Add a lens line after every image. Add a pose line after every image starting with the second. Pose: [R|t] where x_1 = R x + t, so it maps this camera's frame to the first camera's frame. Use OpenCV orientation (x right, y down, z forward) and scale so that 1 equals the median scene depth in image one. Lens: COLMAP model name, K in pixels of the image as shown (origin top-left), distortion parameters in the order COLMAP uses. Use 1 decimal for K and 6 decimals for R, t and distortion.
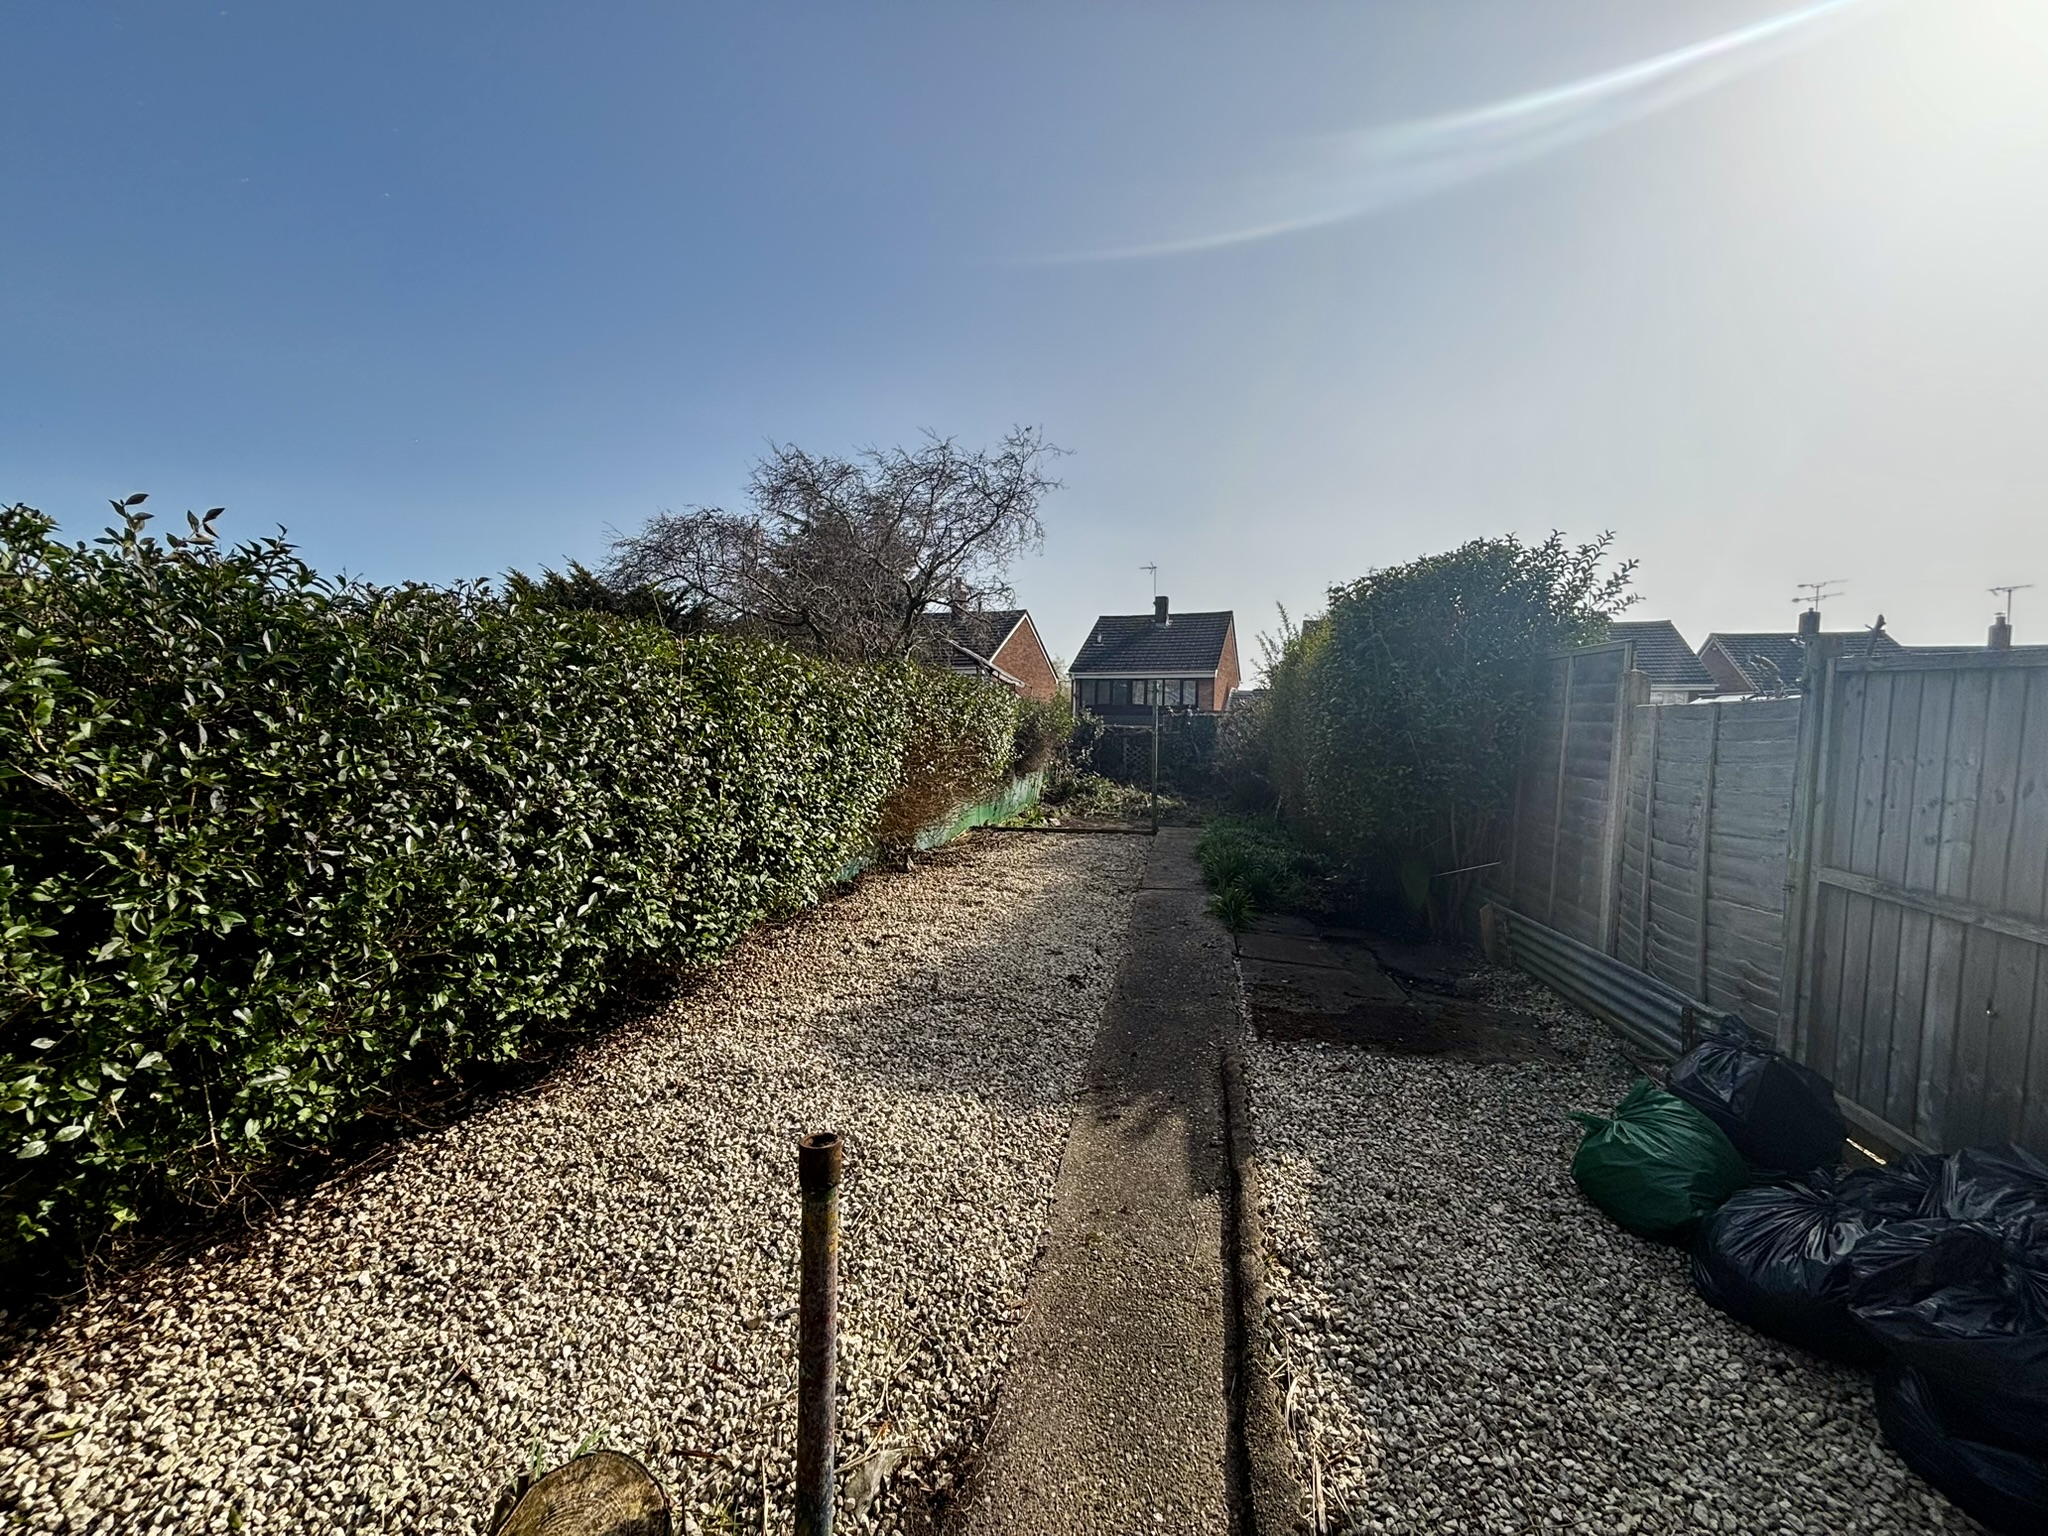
lens RADIAL K [[818.5, 0, 1024.0], [0, 818.5, 768.0], [0, 0, 1]] dist [0.004845, -0.000291]
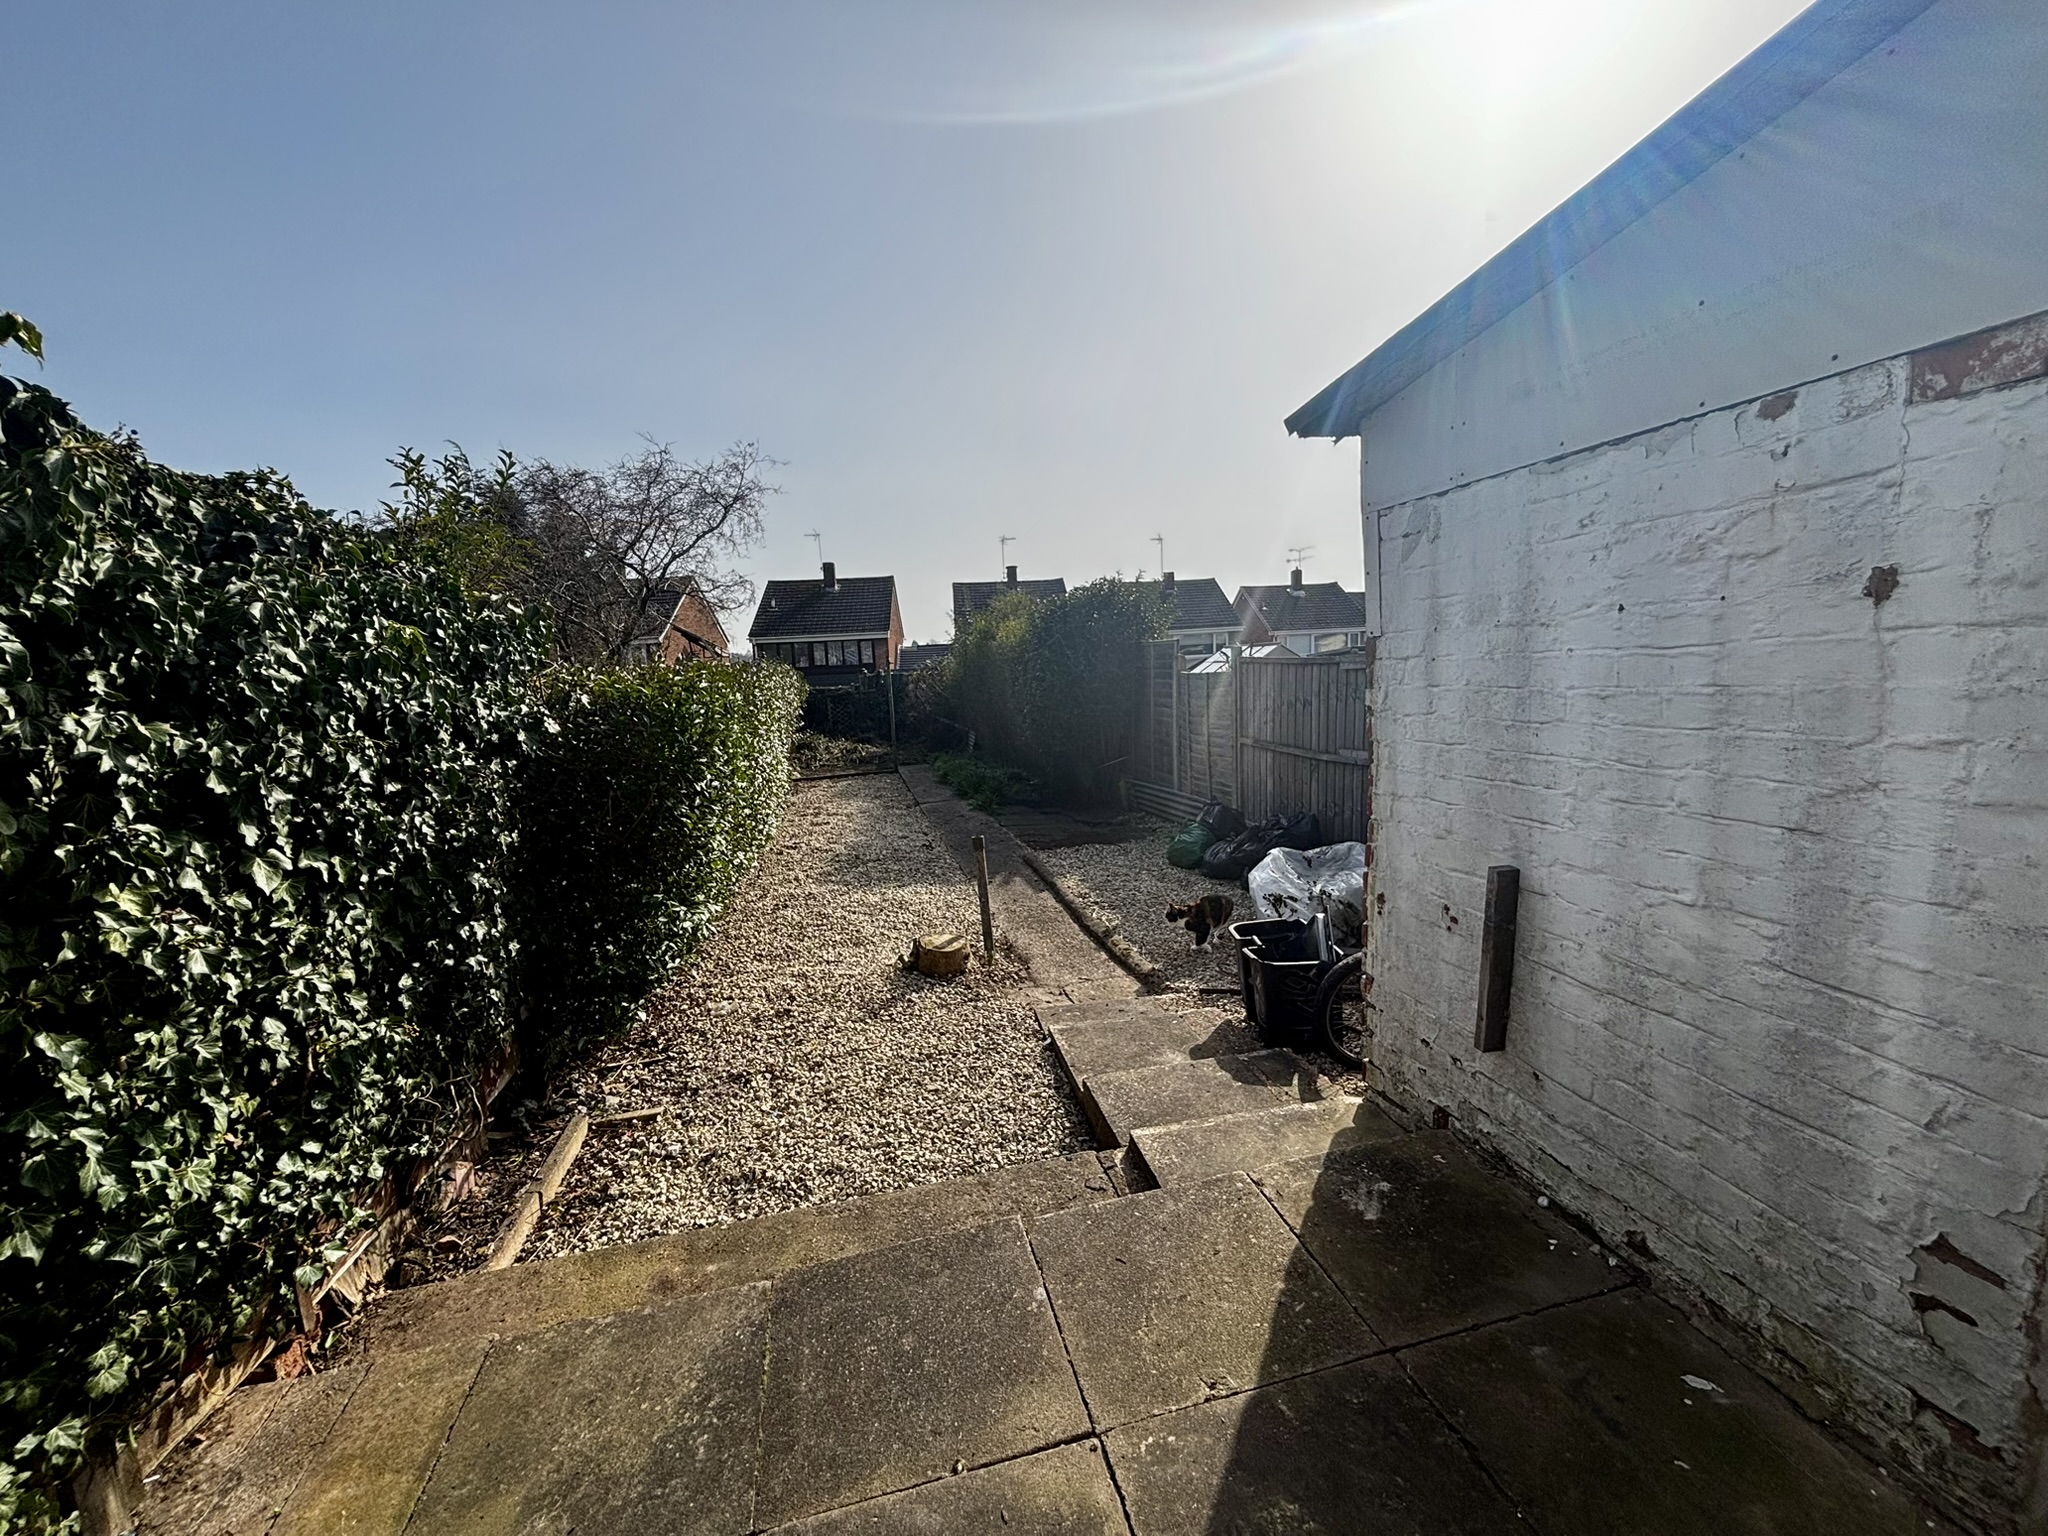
lens RADIAL K [[818.5, 0, 1024.0], [0, 818.5, 768.0], [0, 0, 1]] dist [0.004845, -0.000291]
pose [[0.908807, -0.108460, 0.402873, -0.115642], [0.084226, 0.993432, 0.077450, -0.006555], [-0.408627, -0.036455, 0.911973, -0.179218]]
